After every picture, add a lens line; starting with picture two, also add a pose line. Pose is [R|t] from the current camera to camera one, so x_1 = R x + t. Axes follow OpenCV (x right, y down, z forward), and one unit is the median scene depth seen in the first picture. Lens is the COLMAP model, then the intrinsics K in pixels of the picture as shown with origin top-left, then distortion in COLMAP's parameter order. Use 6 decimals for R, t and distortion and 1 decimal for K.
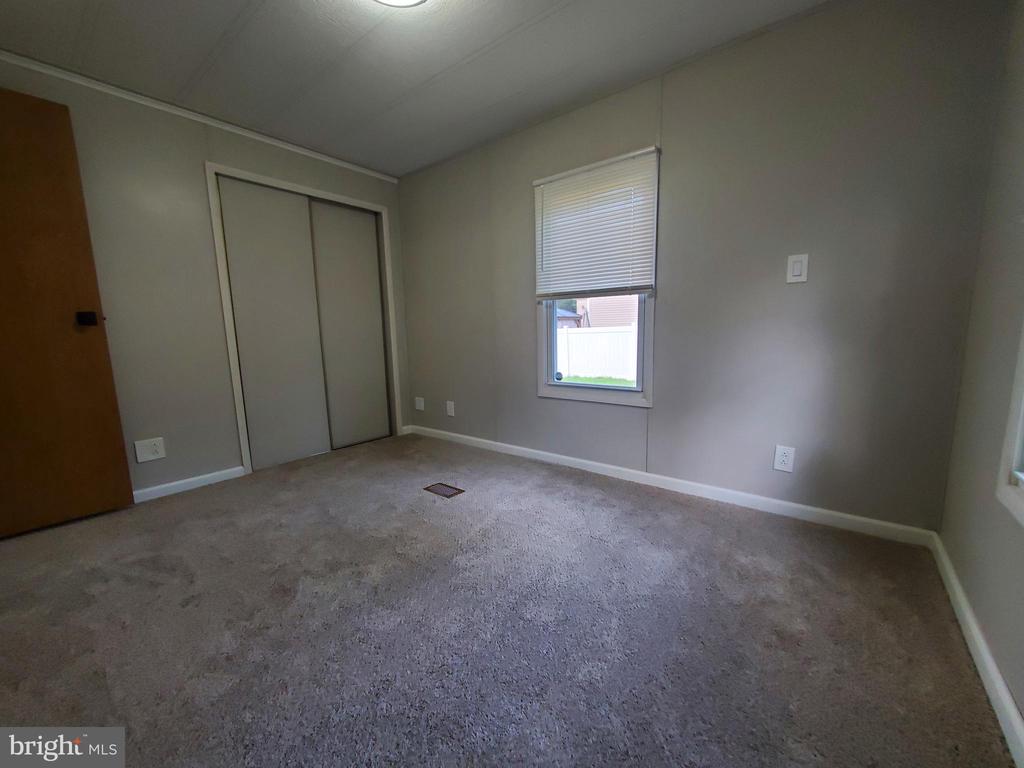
lens RADIAL K [[406.2, 0, 515.6], [0, 406.2, 388.7], [0, 0, 1]] dist [-0.003925, -0.000357]
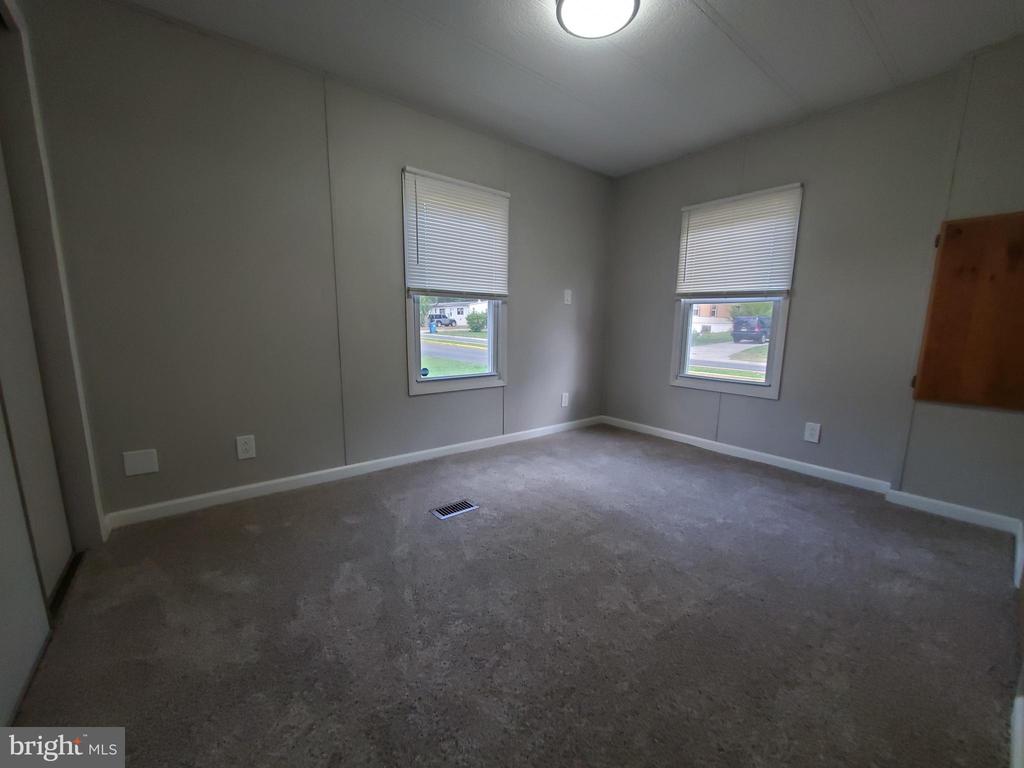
lens RADIAL K [[406.2, 0, 510.4], [0, 406.2, 392.5], [0, 0, 1]] dist [-0.003925, -0.000357]
pose [[0.224718, -0.135820, 0.964912, -0.952132], [0.120536, 0.986508, 0.110788, -0.077264], [-0.966940, 0.091411, 0.238057, 0.649489]]
